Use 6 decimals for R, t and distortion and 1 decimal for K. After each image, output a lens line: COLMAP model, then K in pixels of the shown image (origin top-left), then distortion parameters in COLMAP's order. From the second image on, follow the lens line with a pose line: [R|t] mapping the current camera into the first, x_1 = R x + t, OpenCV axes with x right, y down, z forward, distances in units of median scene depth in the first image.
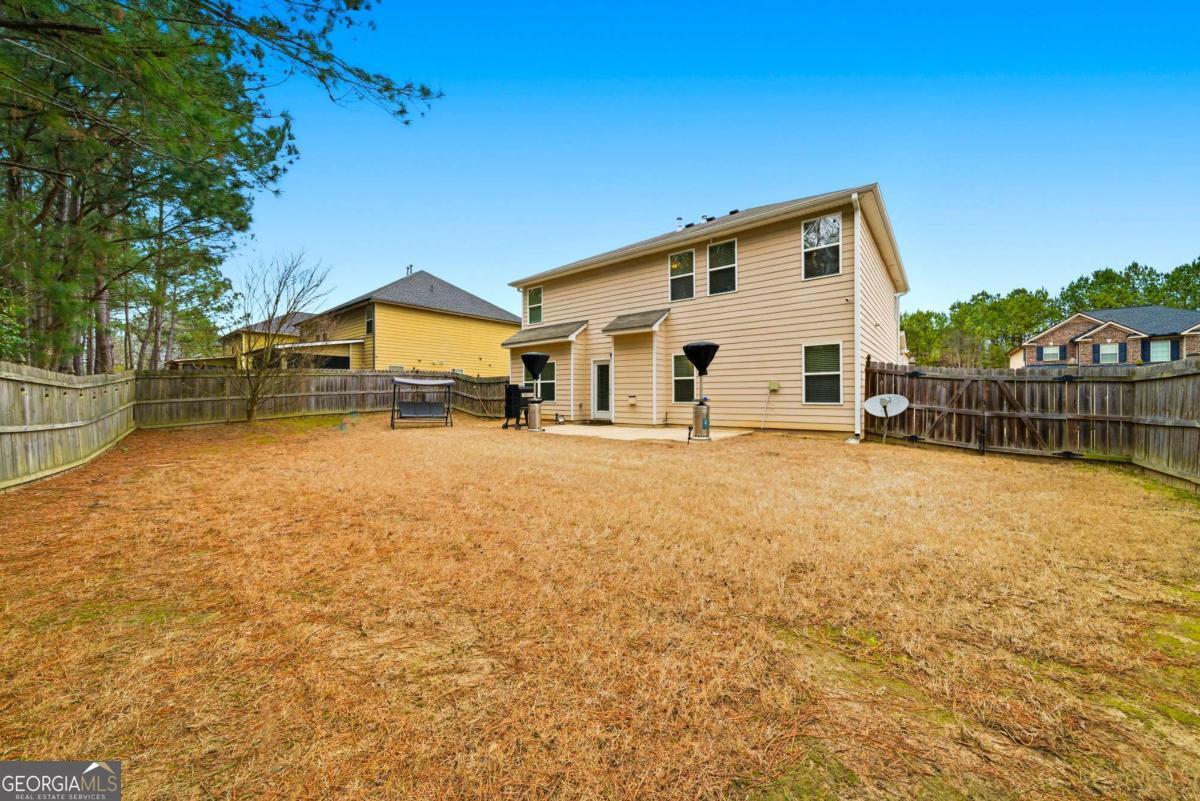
lens RADIAL K [[406.9, 0, 665.4], [0, 406.9, 401.5], [0, 0, 1]] dist [-0.000180, 0.000001]
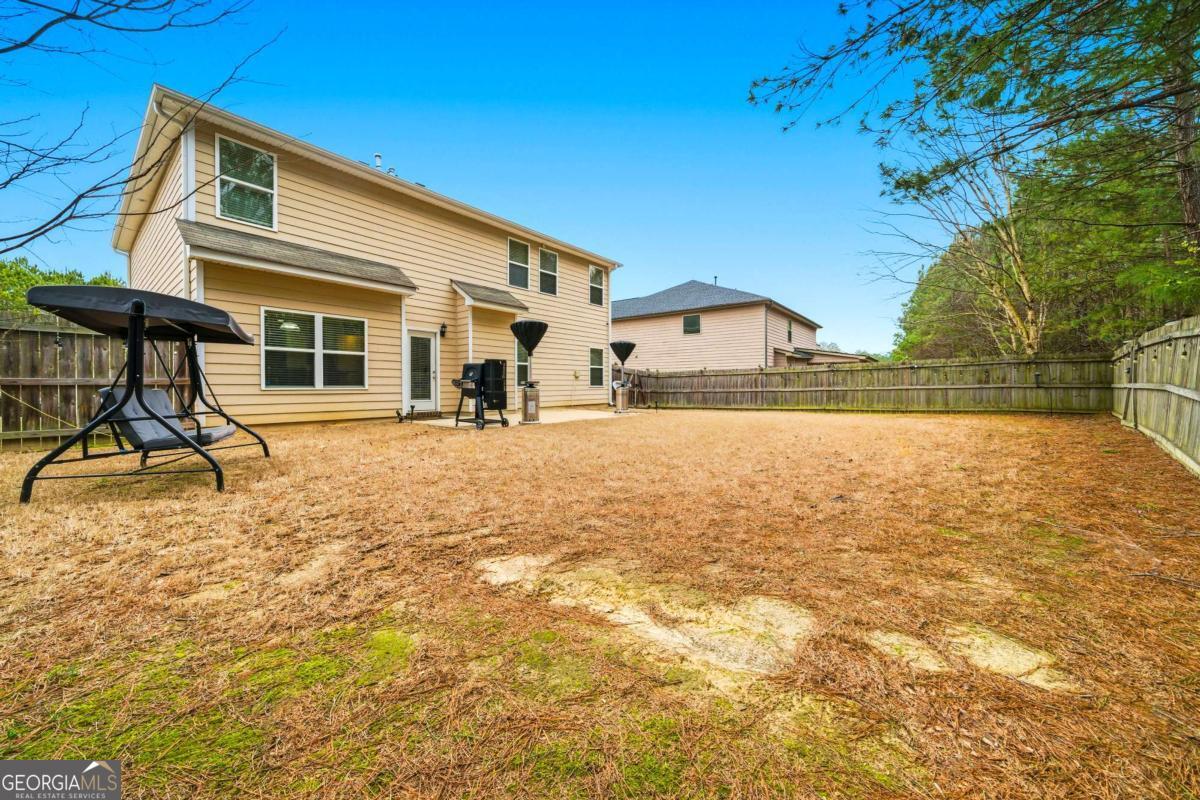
lens RADIAL K [[417.4, 0, 600.6], [0, 417.4, 383.5], [0, 0, 1]] dist [0.000254, 0.000023]
pose [[0.065493, -0.005611, 0.997837, -1.049018], [-0.000755, 0.999984, 0.005673, -0.012528], [-0.997853, -0.001125, 0.065488, 0.756056]]
